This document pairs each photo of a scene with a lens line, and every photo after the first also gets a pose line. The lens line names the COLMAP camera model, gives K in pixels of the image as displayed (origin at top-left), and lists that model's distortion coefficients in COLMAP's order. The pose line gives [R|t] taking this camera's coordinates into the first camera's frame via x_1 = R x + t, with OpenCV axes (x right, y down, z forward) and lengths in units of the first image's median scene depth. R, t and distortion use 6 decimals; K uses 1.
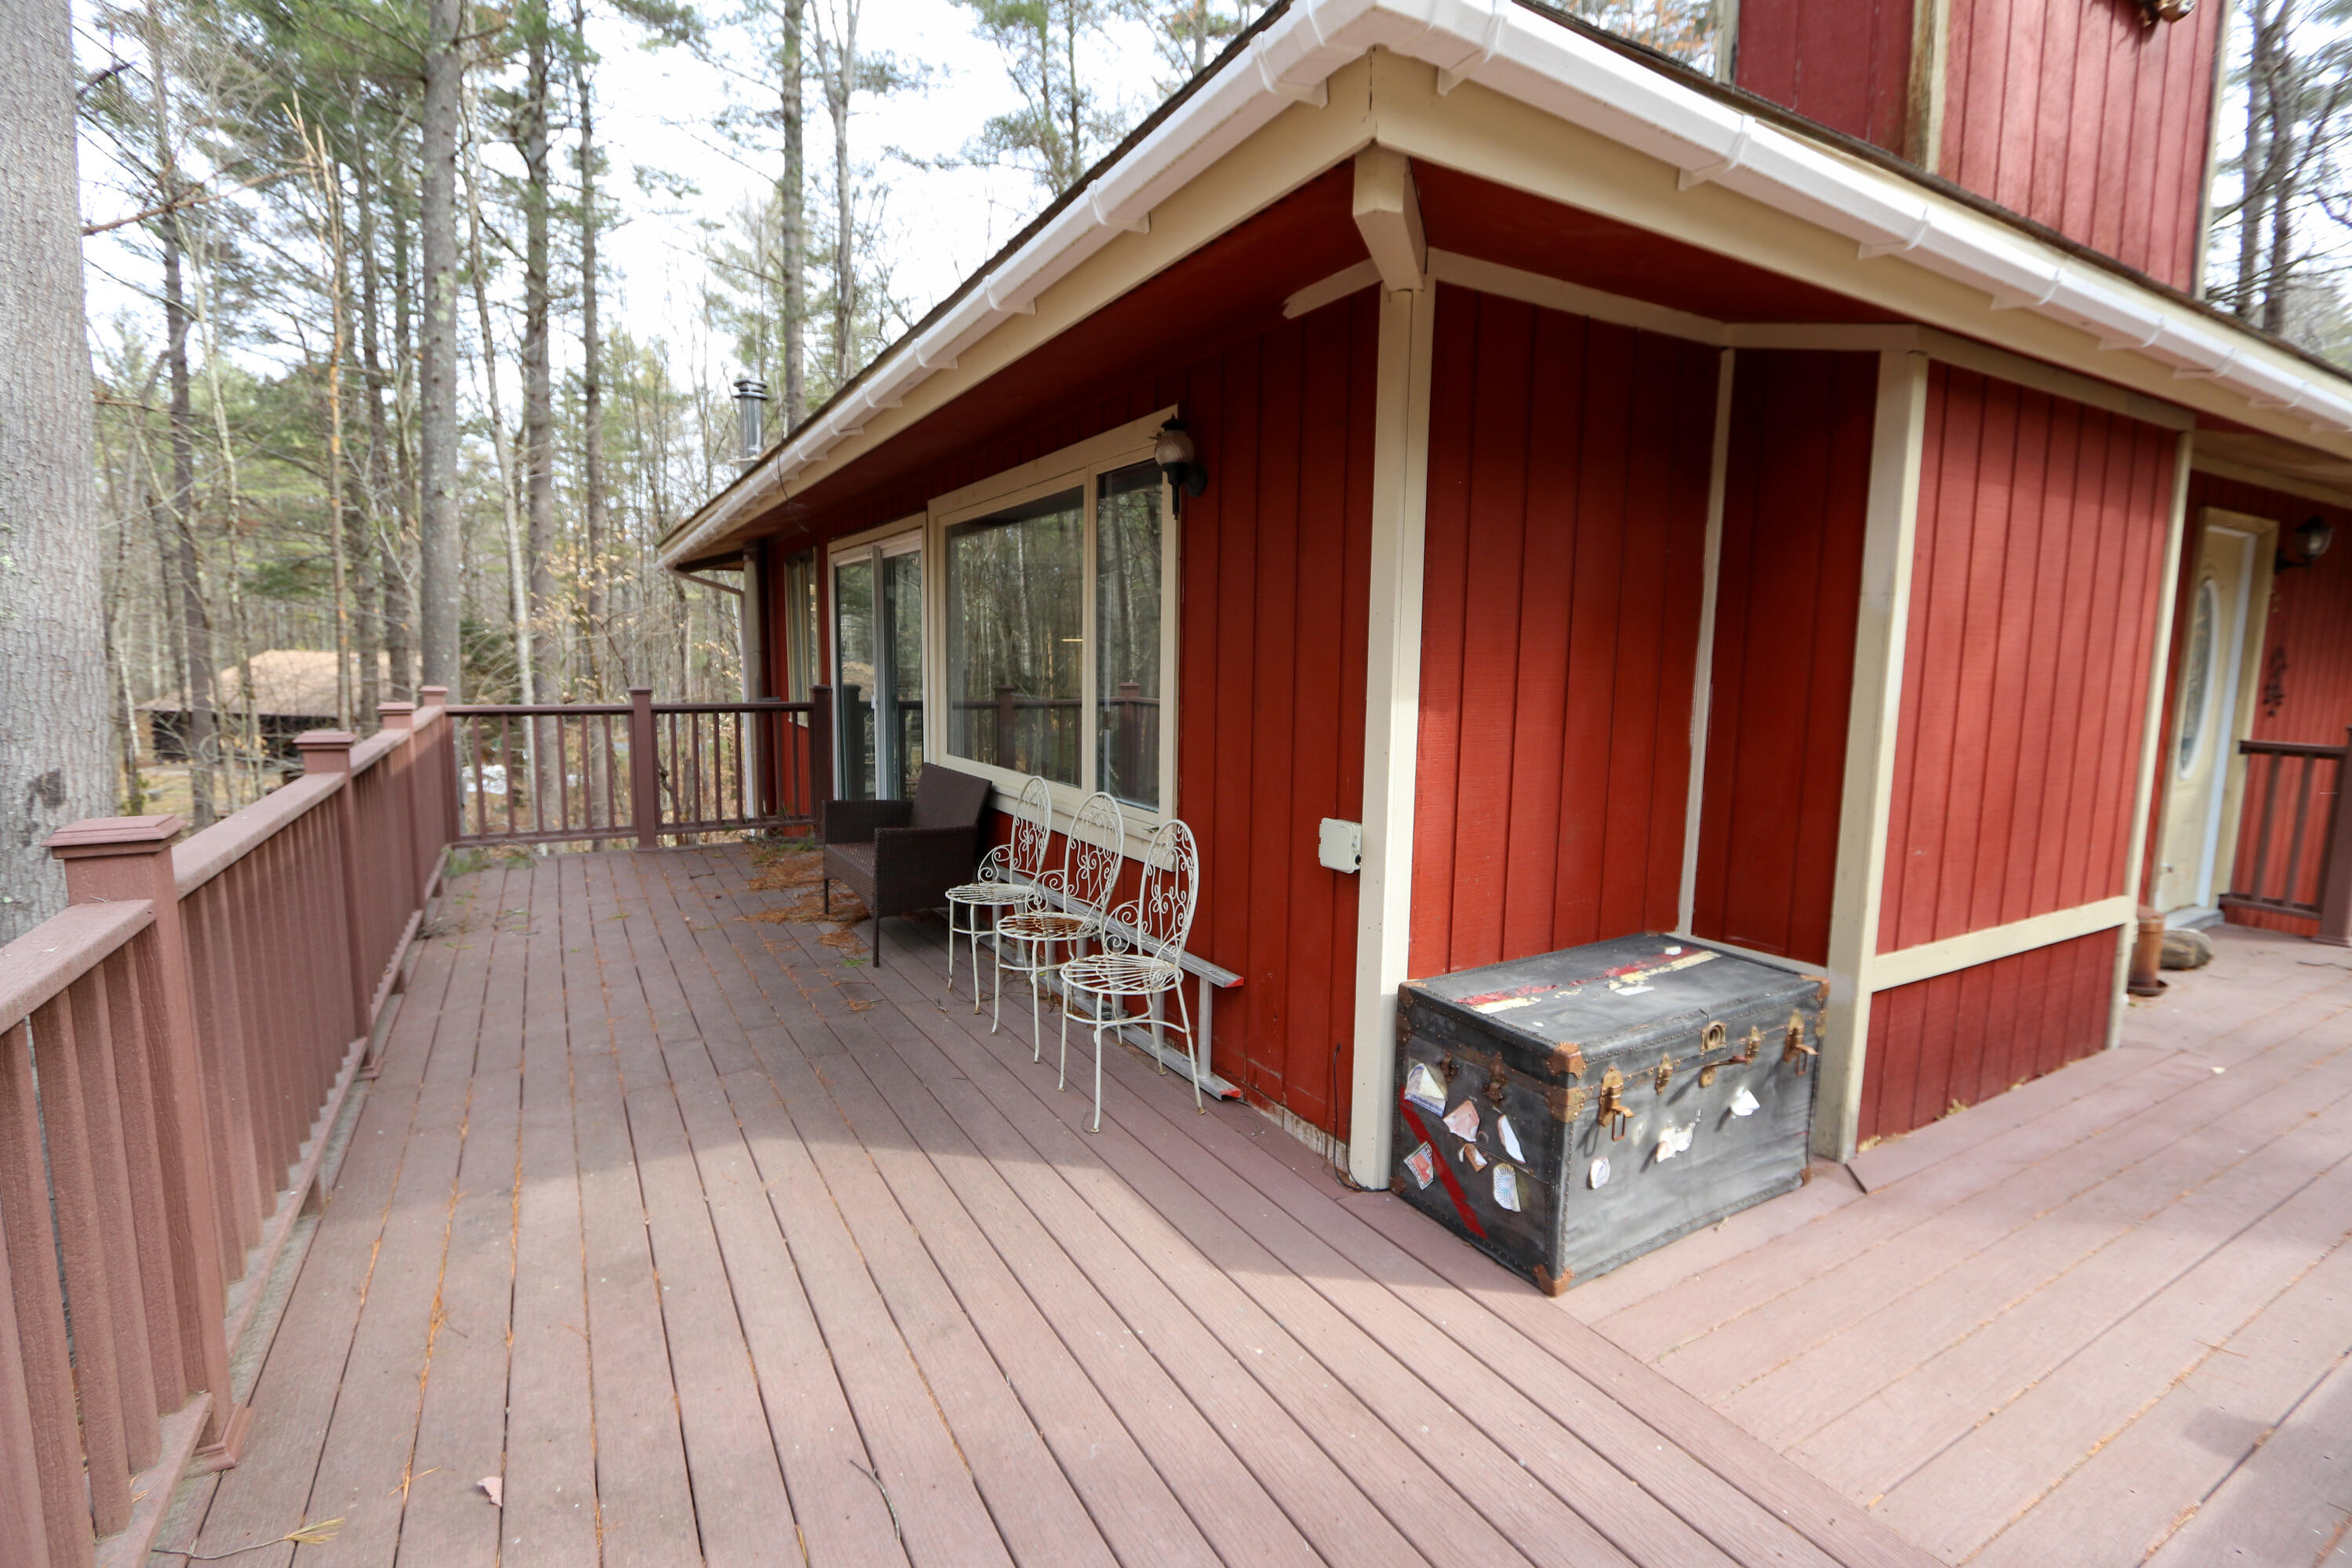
lens RADIAL K [[1082.5, 0, 1169.9], [0, 1082.5, 780.0], [0, 0, 1]] dist [-0.020053, 0.003030]
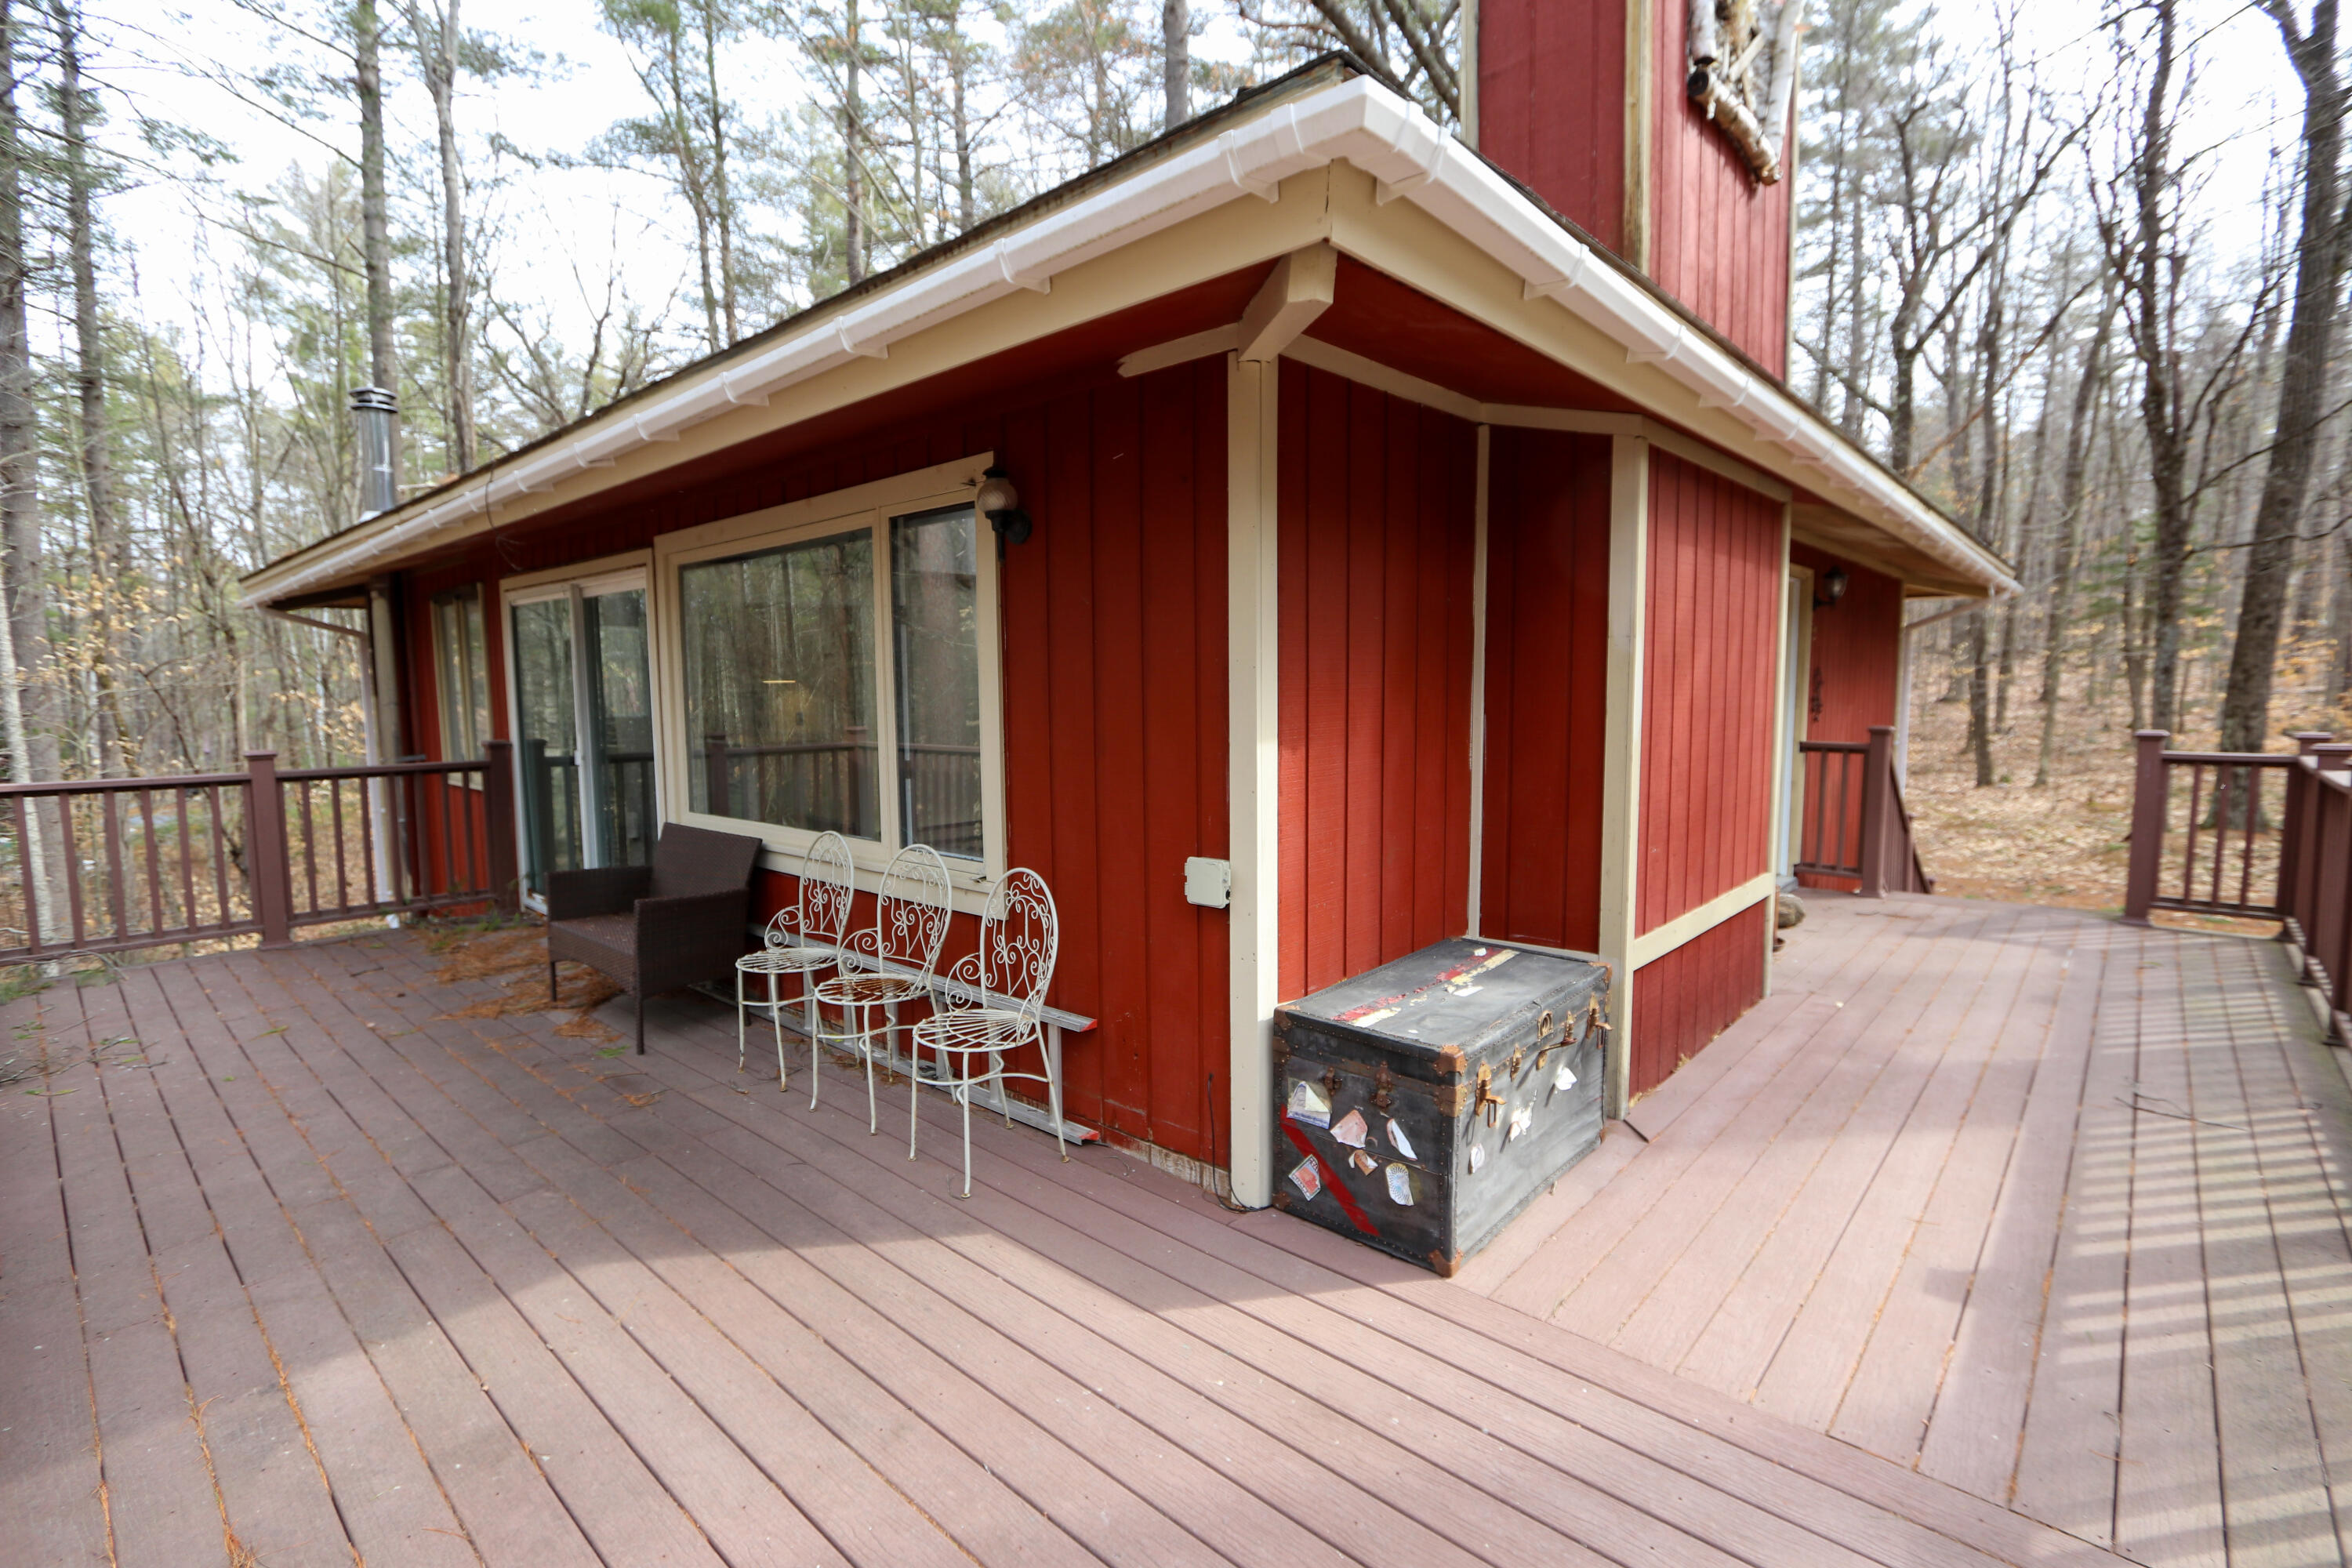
lens RADIAL K [[1082.5, 0, 1169.9], [0, 1082.5, 780.0], [0, 0, 1]] dist [-0.020053, 0.003030]
pose [[0.952415, -0.049195, 0.300807, -0.157079], [0.057782, 0.998135, -0.019712, -0.016287], [-0.299276, 0.036155, 0.953481, 0.010360]]
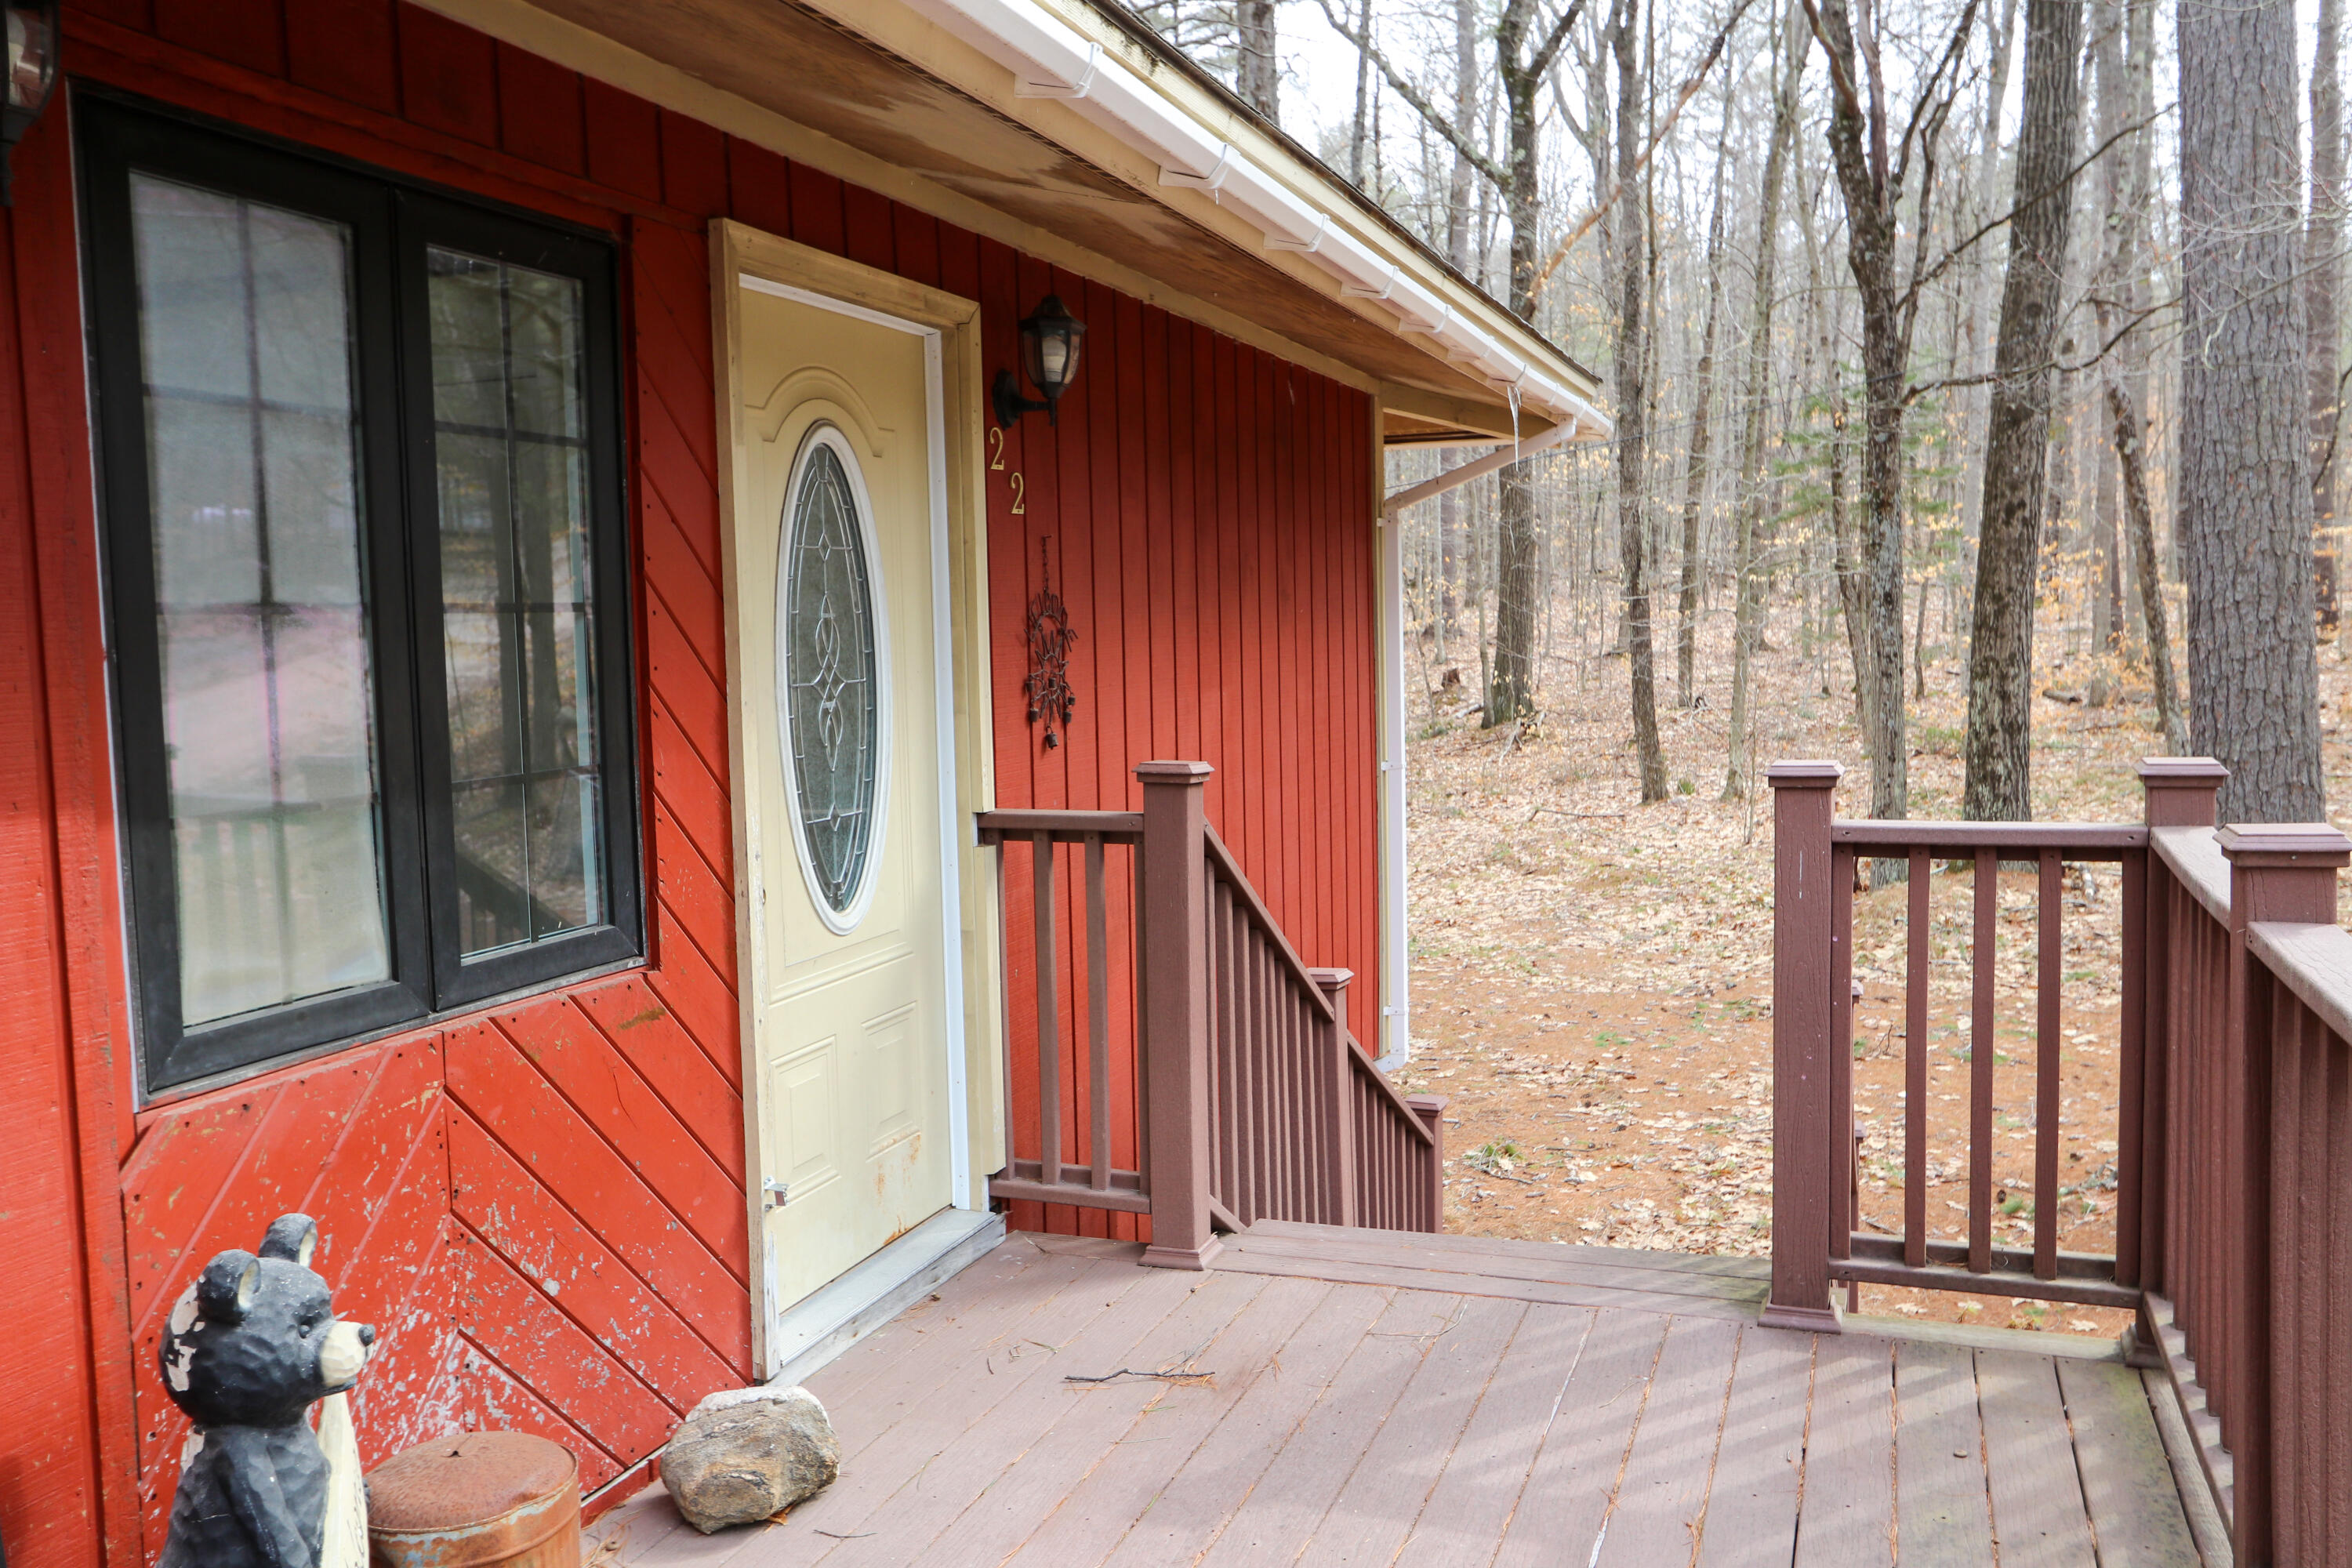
lens RADIAL K [[1914.1, 0, 1171.9], [0, 1914.1, 772.8], [0, 0, 1]] dist [-0.001958, 0.000557]
pose [[0.768329, -0.081451, 0.634852, 0.973270], [0.112137, 0.993659, -0.008228, -0.064113], [-0.630156, 0.077512, 0.772590, 0.599266]]
